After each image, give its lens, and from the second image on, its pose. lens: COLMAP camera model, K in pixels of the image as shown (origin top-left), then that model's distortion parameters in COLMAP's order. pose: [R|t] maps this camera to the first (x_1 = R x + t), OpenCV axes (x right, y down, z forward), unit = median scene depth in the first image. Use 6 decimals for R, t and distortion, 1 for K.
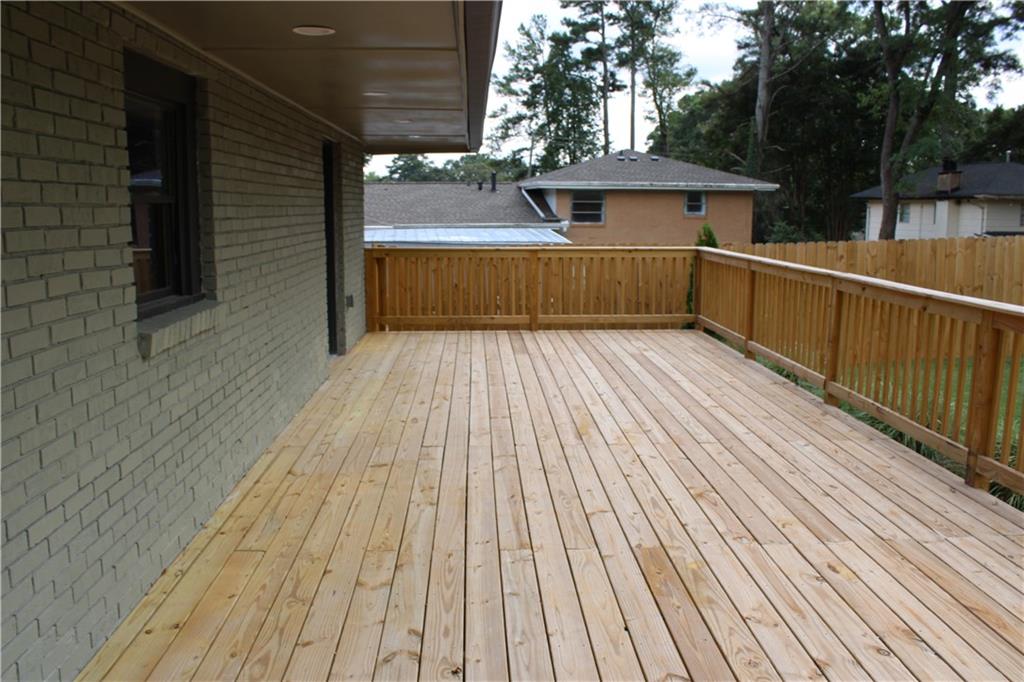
lens RADIAL K [[841.1, 0, 515.5], [0, 841.1, 335.5], [0, 0, 1]] dist [-0.166793, 0.150420]
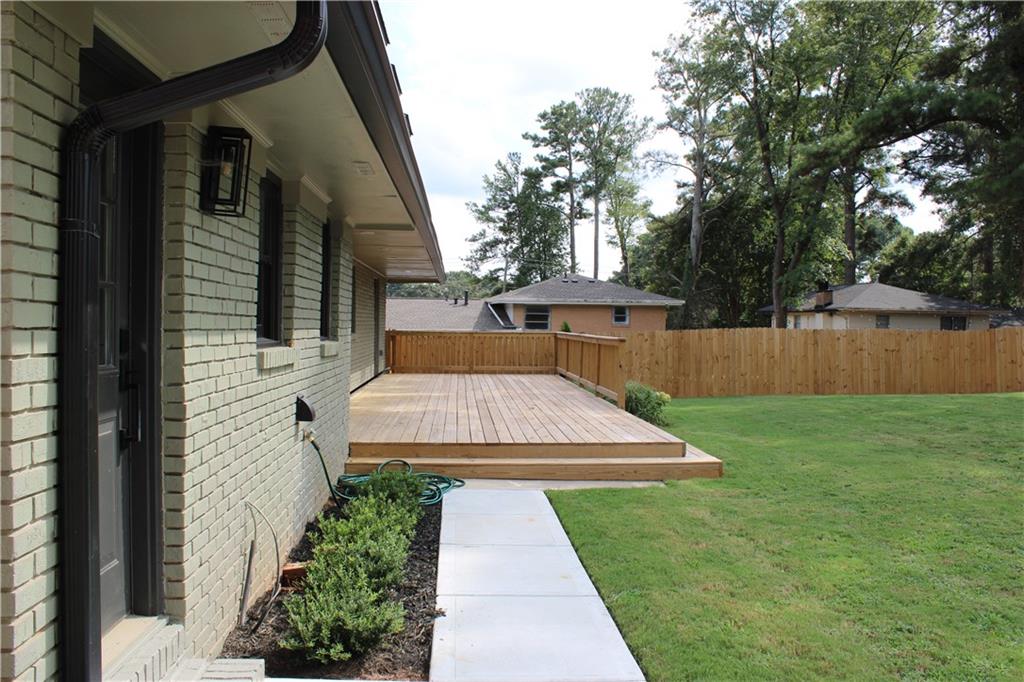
lens RADIAL K [[841.1, 0, 515.5], [0, 841.1, 335.5], [0, 0, 1]] dist [-0.166793, 0.150420]
pose [[0.999774, 0.009349, 0.019076, 0.010502], [-0.006651, 0.990561, -0.136910, 0.020782], [-0.020176, 0.136752, 0.990400, -0.113996]]
